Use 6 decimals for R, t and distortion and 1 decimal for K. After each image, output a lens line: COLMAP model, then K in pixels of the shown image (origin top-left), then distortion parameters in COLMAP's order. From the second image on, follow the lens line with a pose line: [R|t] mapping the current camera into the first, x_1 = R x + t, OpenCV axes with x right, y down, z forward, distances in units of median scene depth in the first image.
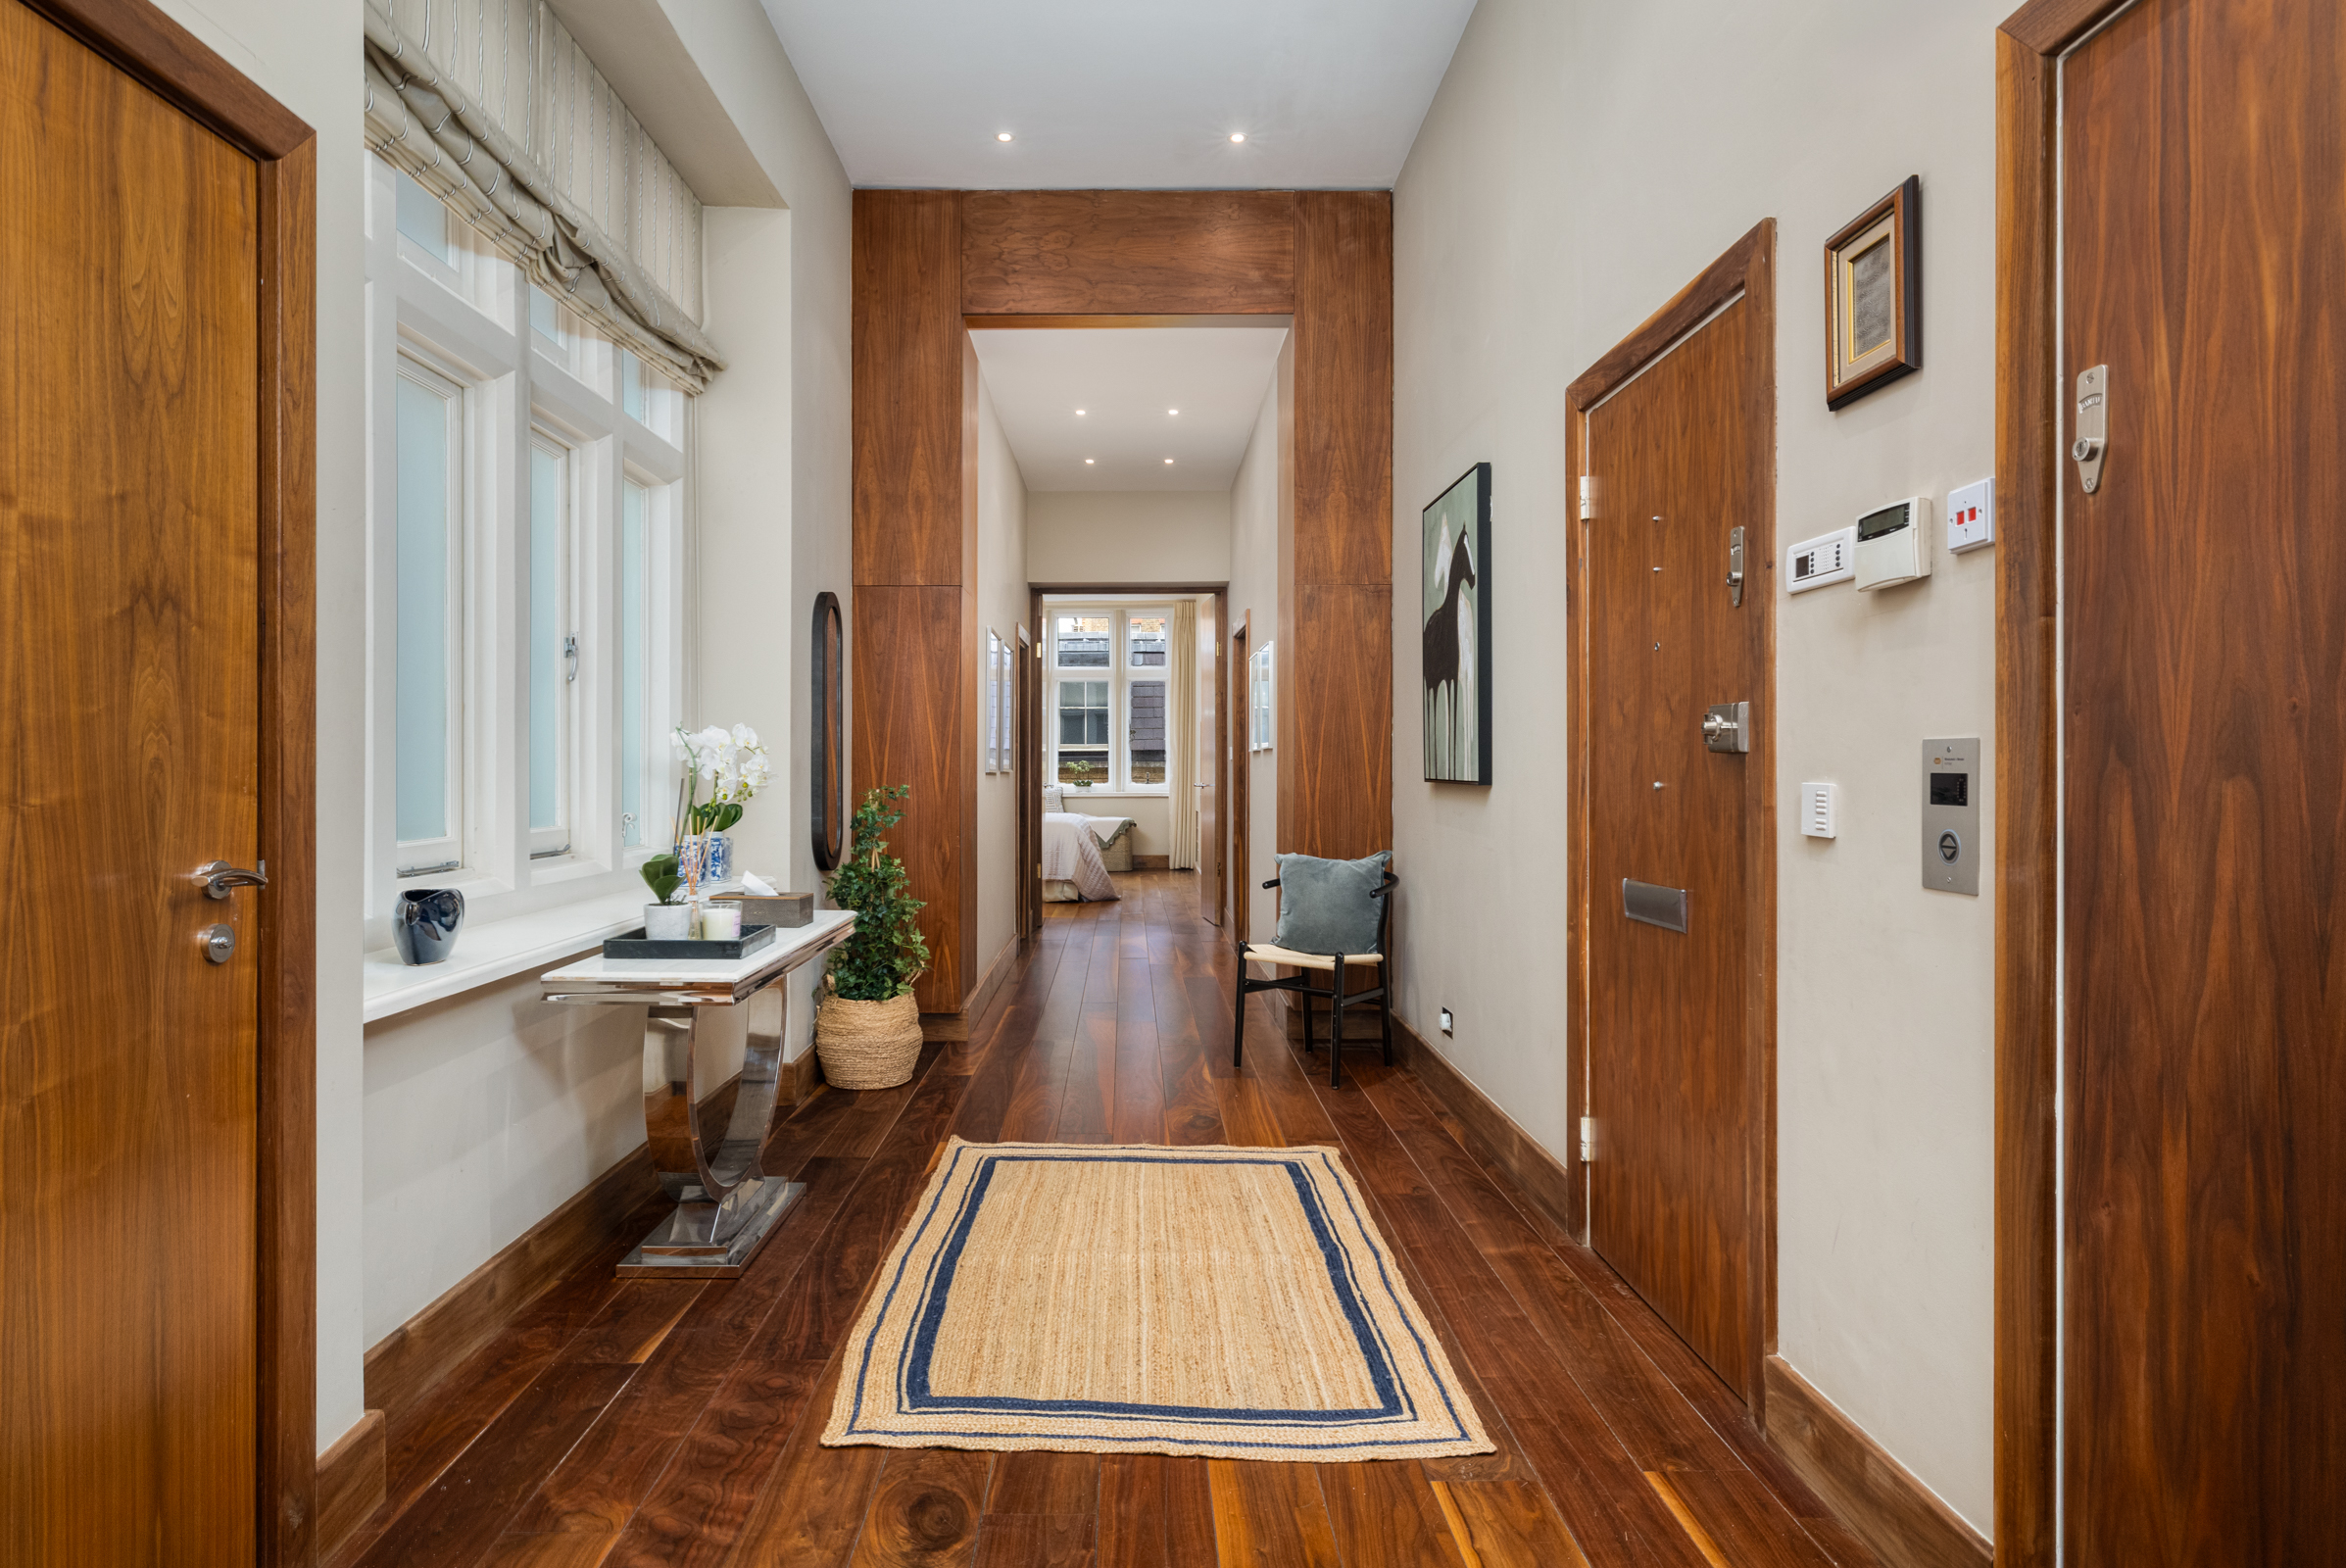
lens RADIAL K [[1295.7, 0, 1169.7], [0, 1295.7, 777.1], [0, 0, 1]] dist [-0.003787, -0.000275]
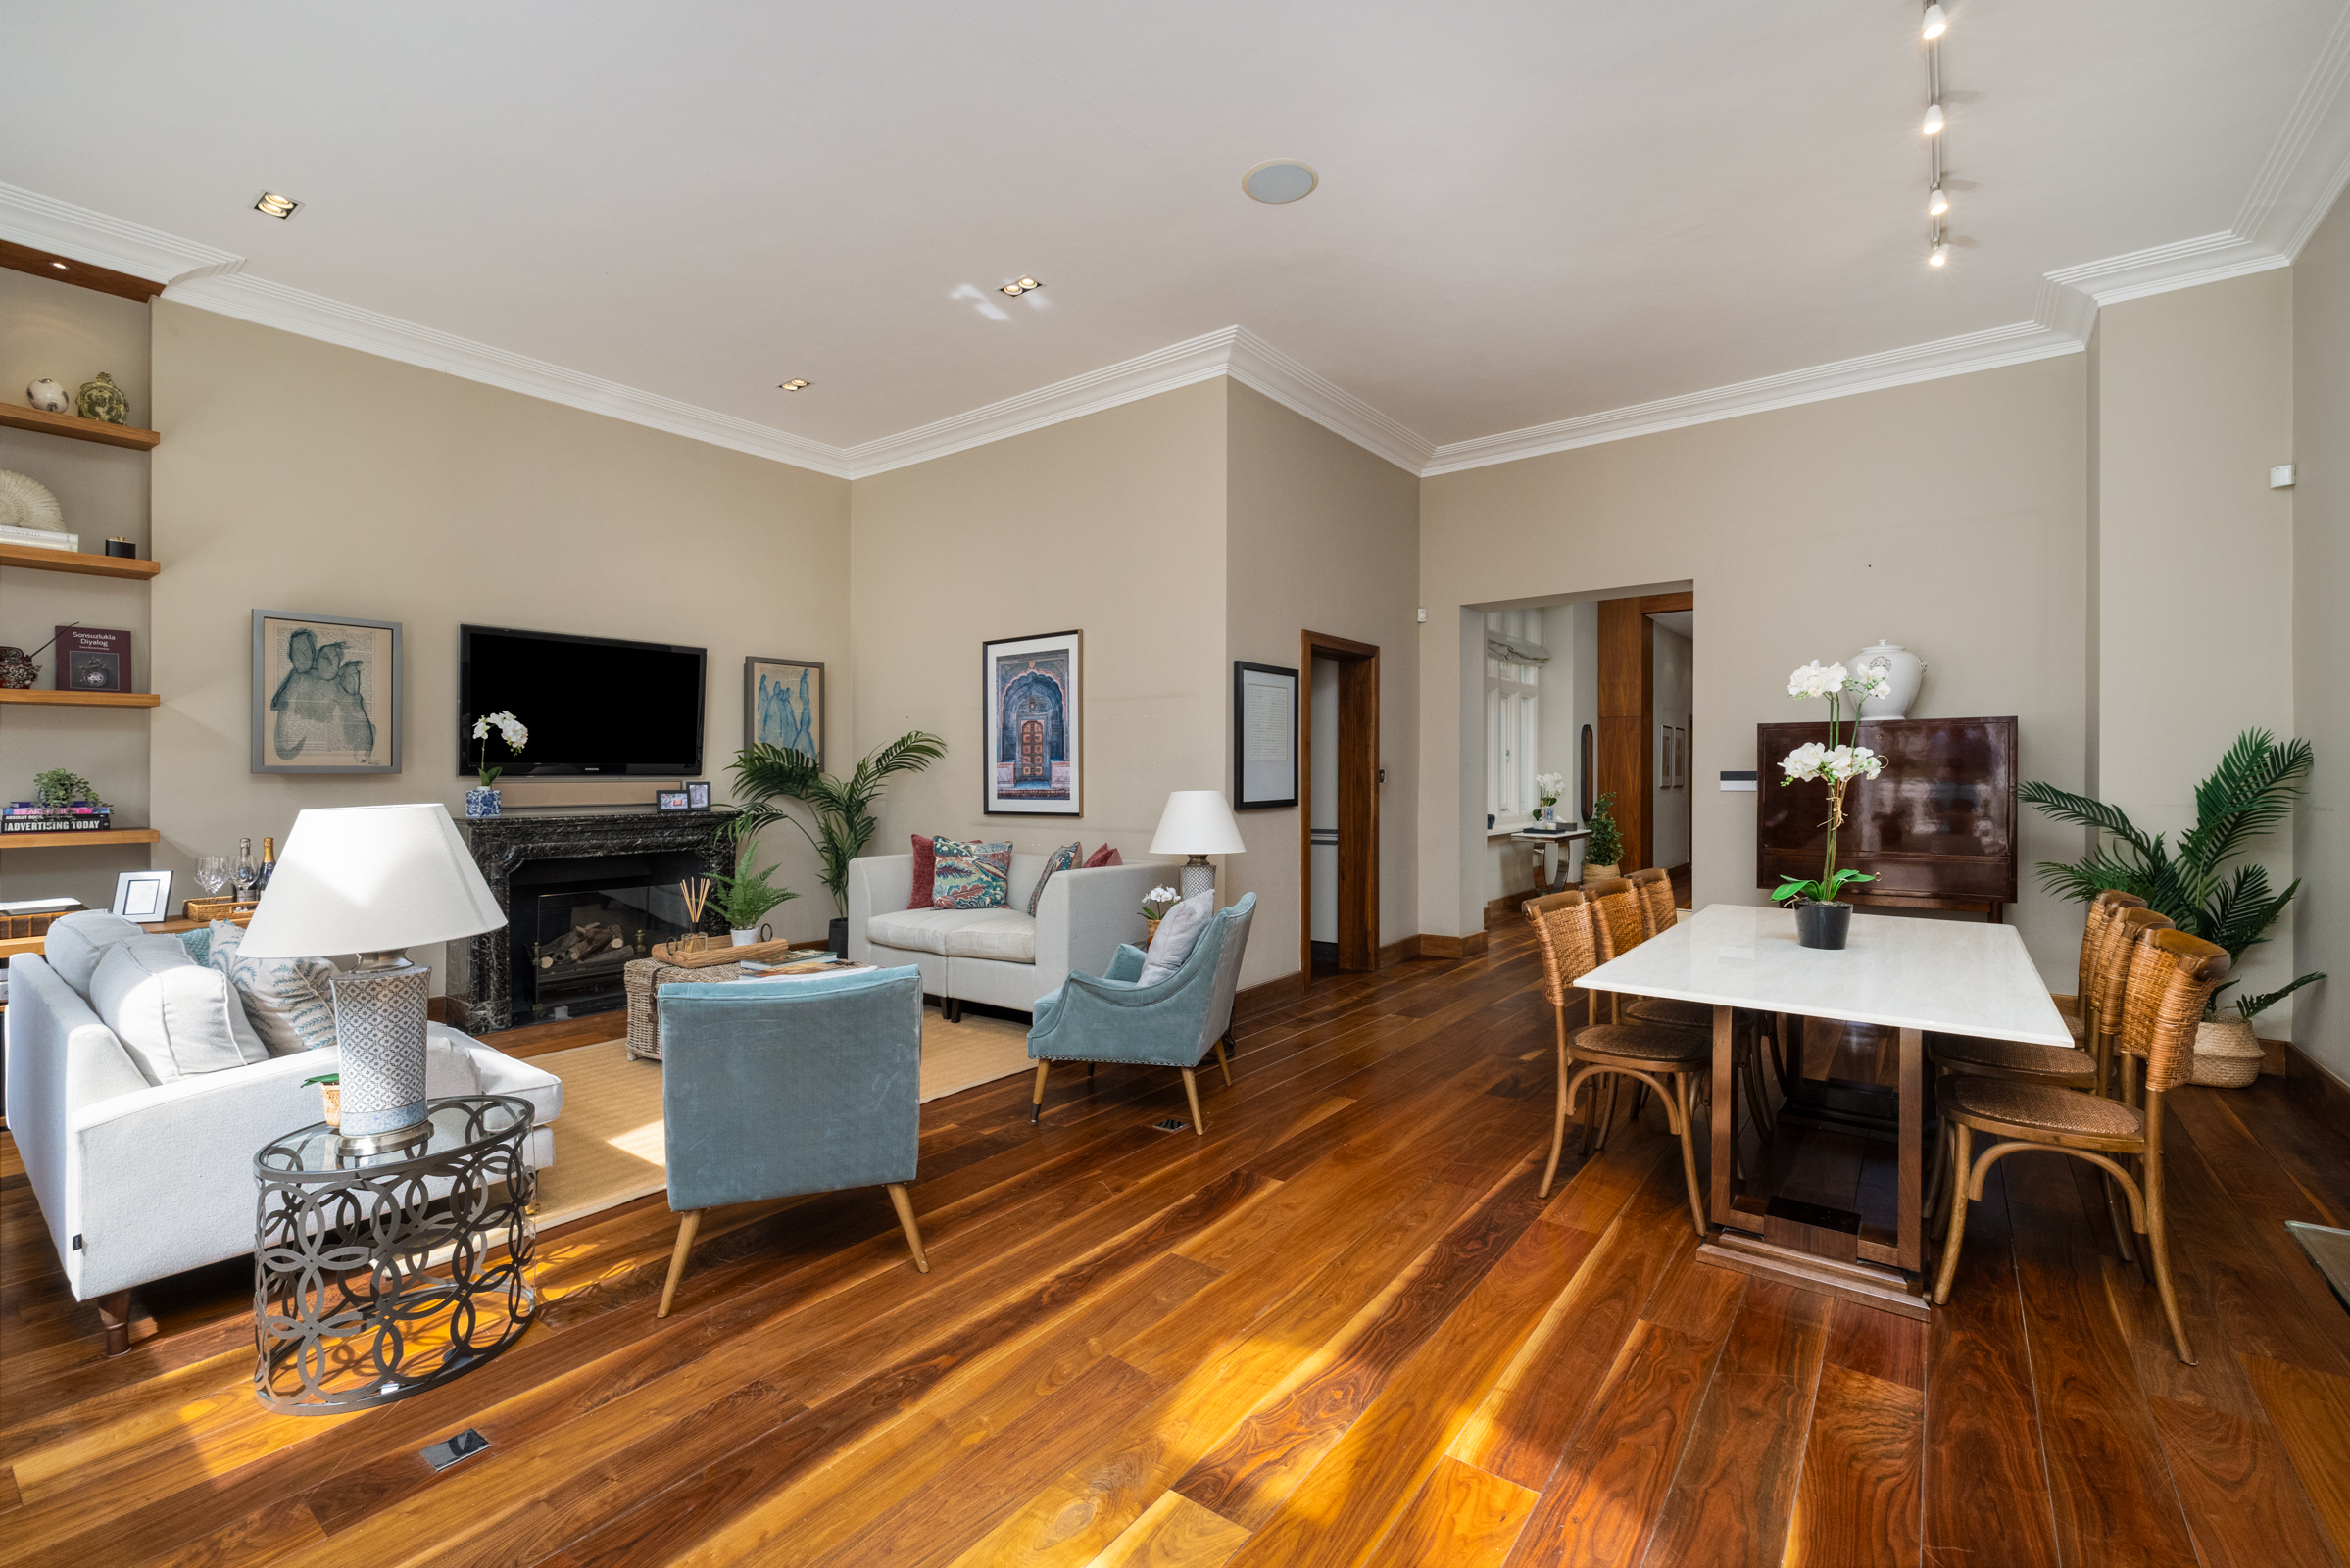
lens RADIAL K [[1026.2, 0, 1164.7], [0, 1026.2, 782.4], [0, 0, 1]] dist [-0.002820, -0.000252]
pose [[0.775948, -0.000384, -0.630797, 0.567548], [-0.000180, 1.000000, -0.000829, -0.016124], [0.630797, 0.000757, 0.775947, -1.734380]]
